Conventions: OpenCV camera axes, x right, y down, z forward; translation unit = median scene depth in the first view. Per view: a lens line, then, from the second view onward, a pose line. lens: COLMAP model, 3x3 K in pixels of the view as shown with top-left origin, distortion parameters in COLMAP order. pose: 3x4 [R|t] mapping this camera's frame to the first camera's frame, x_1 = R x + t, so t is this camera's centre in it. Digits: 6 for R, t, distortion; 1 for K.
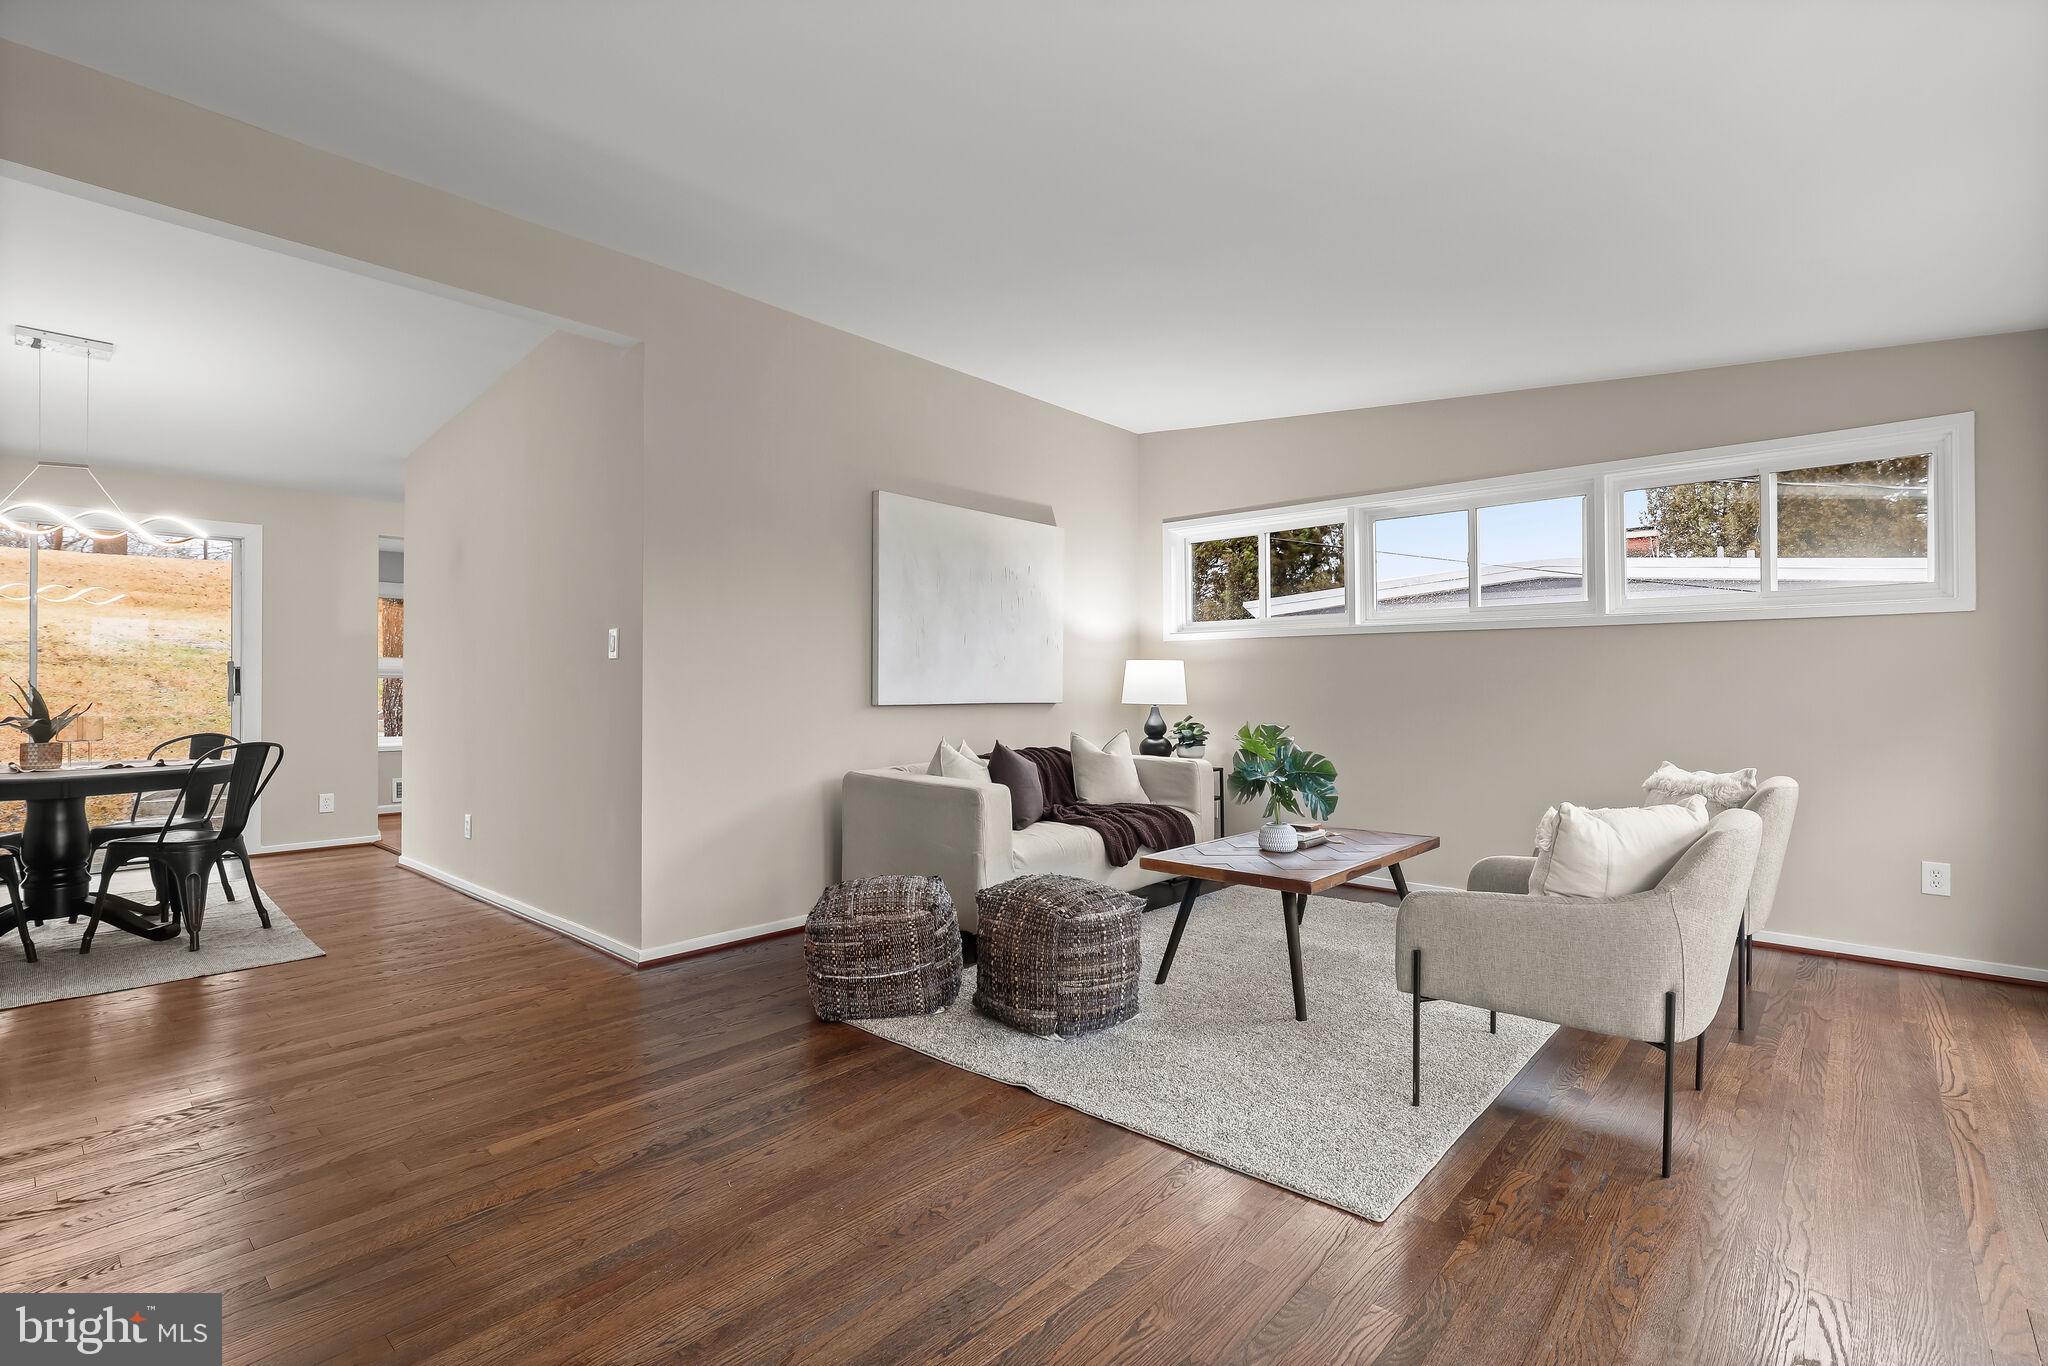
lens RADIAL K [[945.6, 0, 1042.3], [0, 945.6, 685.9], [0, 0, 1]] dist [-0.000508, 0.000988]
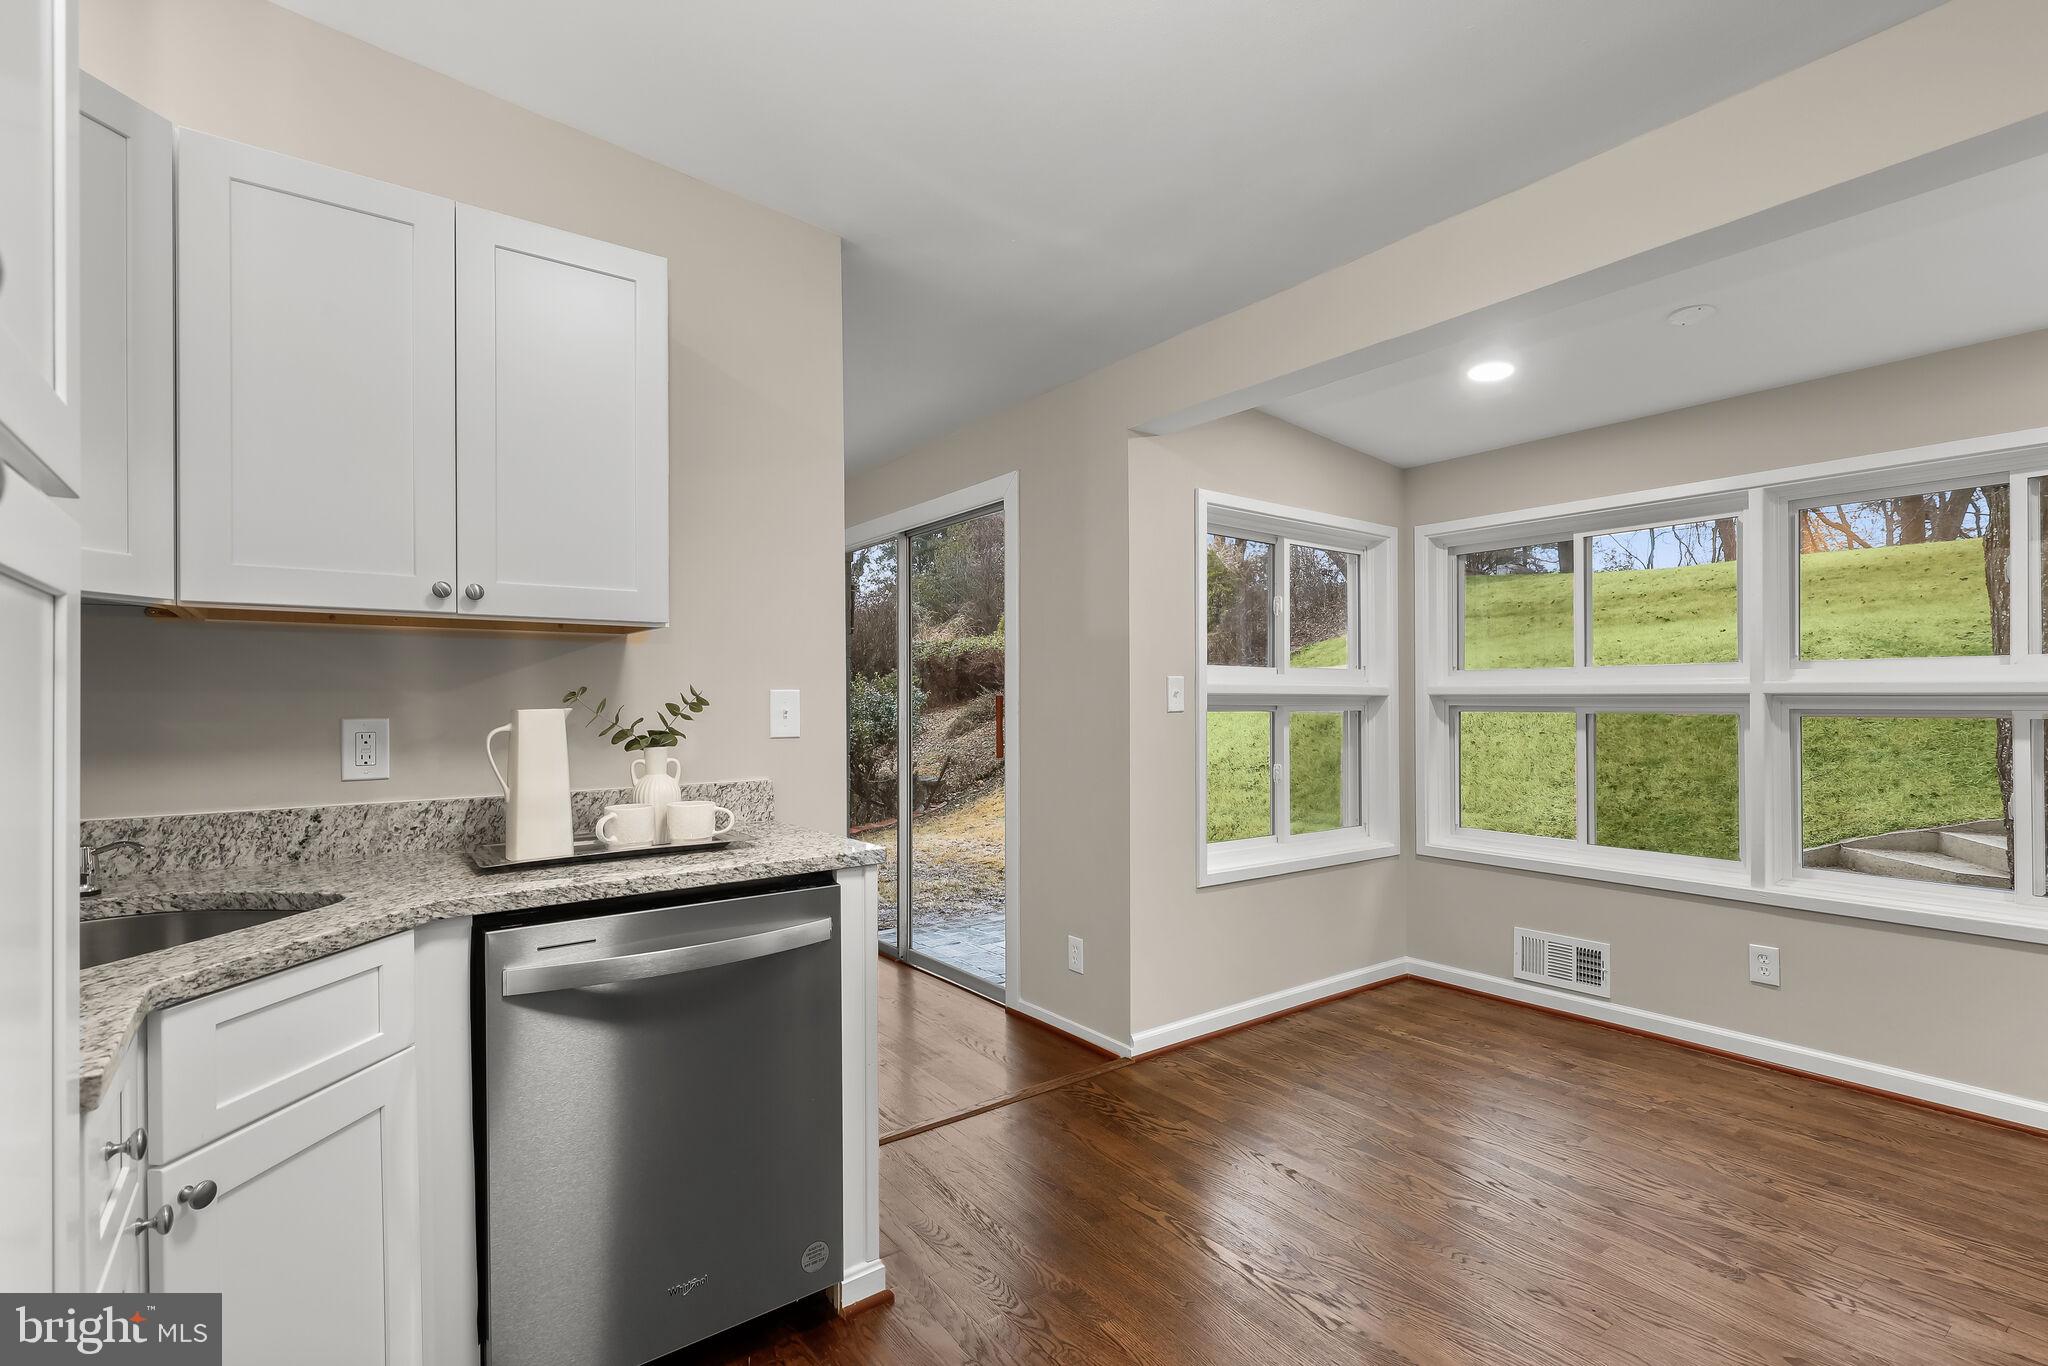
lens RADIAL K [[945.6, 0, 1044.0], [0, 945.6, 699.9], [0, 0, 1]] dist [-0.000508, 0.000988]
pose [[-0.189765, -0.003858, -0.981822, -0.256019], [0.009413, 0.999939, -0.005748, -0.012816], [0.981784, -0.010333, -0.189717, 1.145250]]
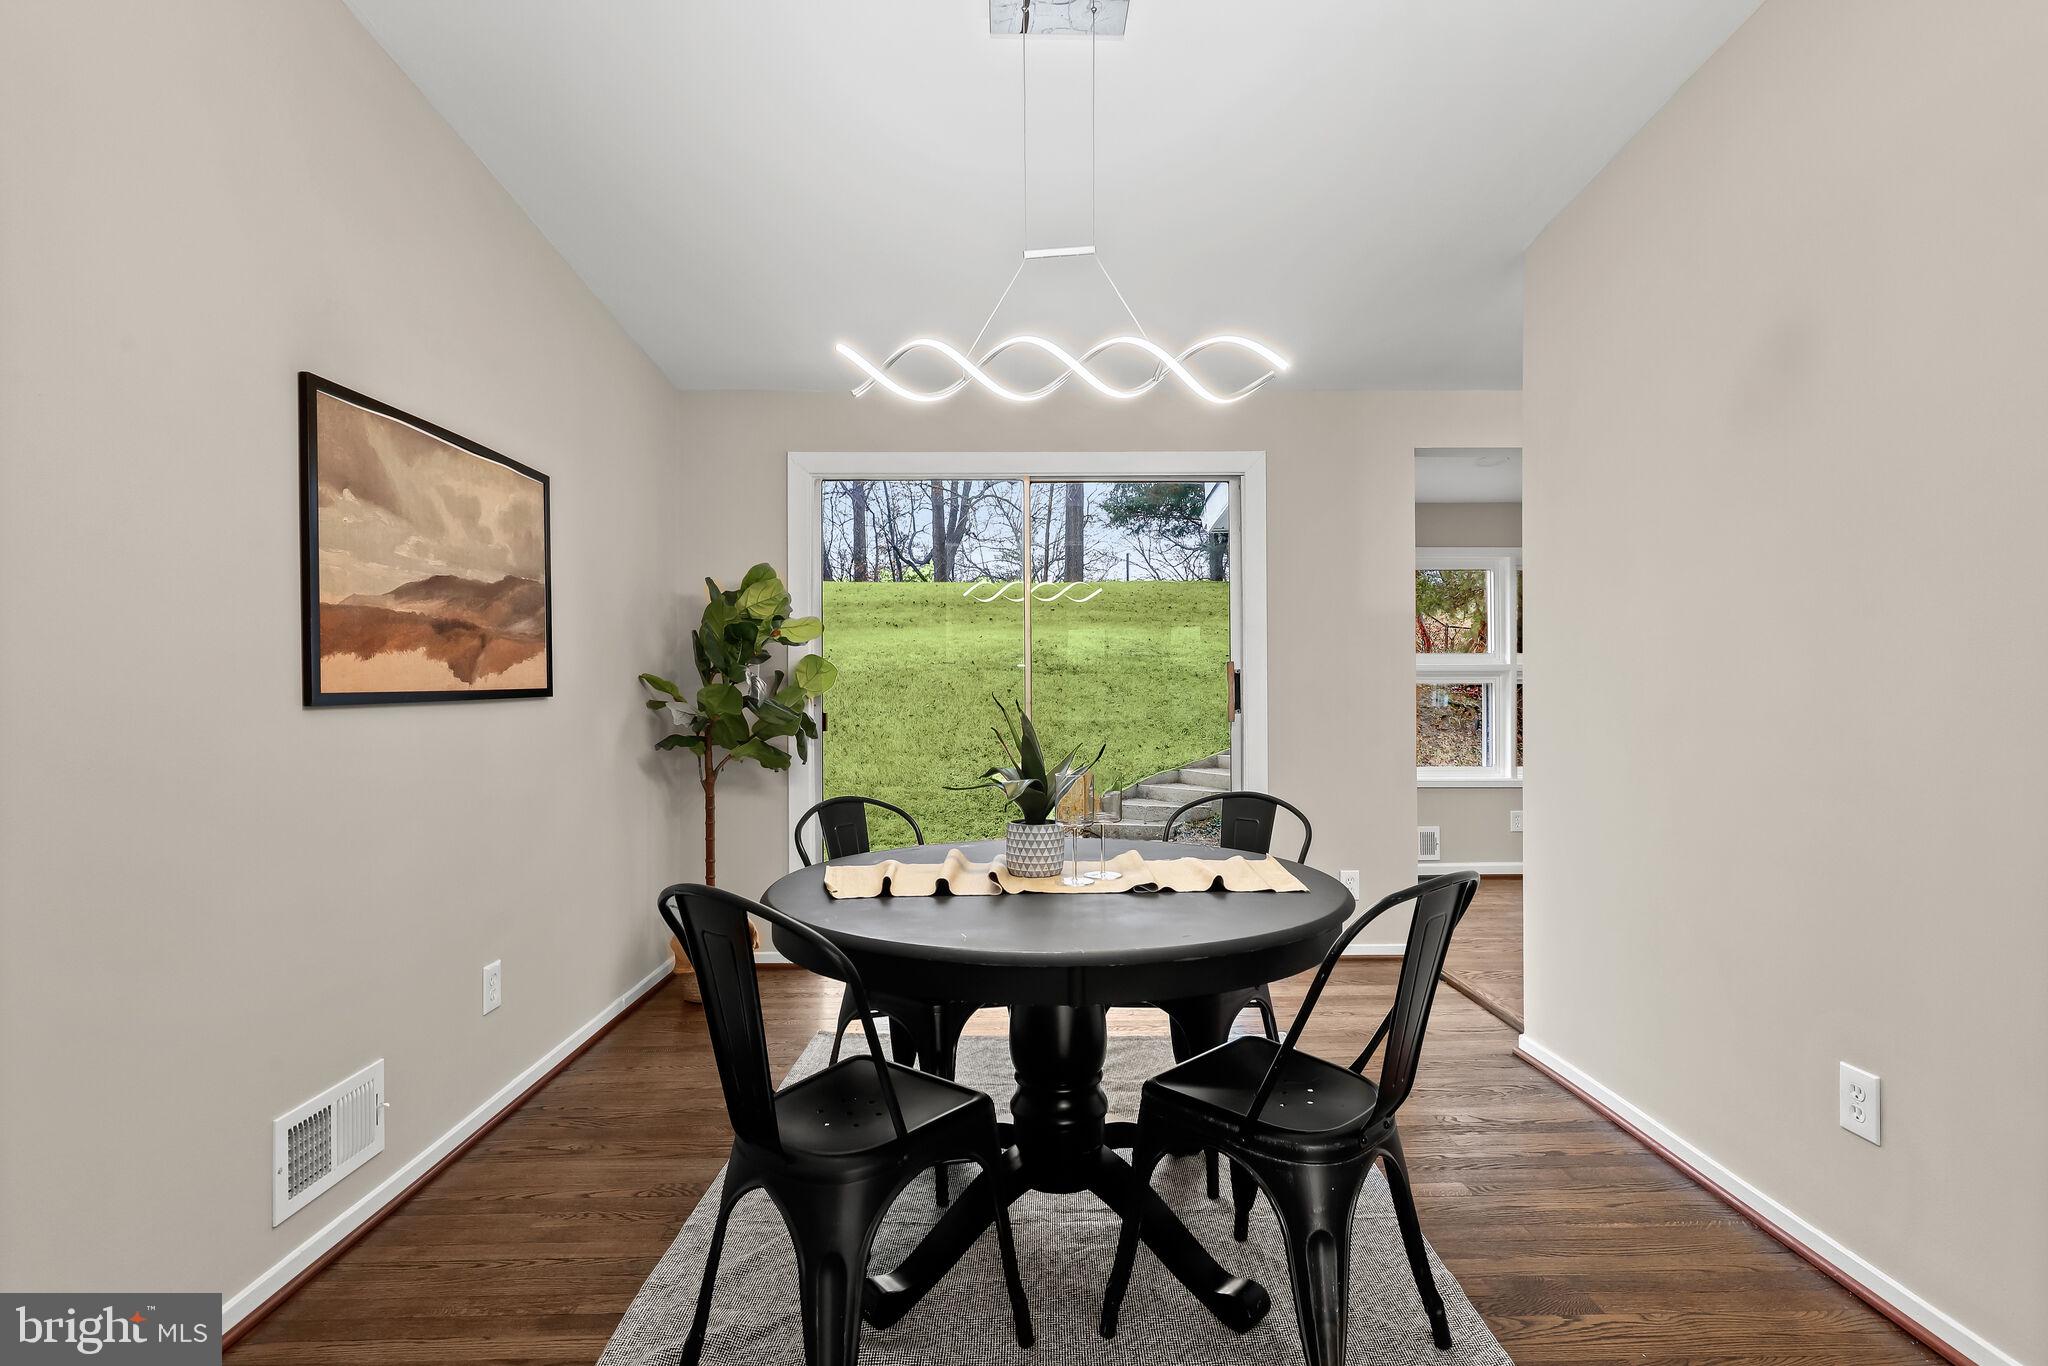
lens RADIAL K [[945.6, 0, 1026.1], [0, 945.6, 693.6], [0, 0, 1]] dist [-0.000508, 0.000988]
pose [[0.677880, -0.004128, -0.735161, -0.461785], [0.011211, 0.999926, 0.004724, -0.008757], [0.735087, -0.011444, 0.677876, 0.438675]]
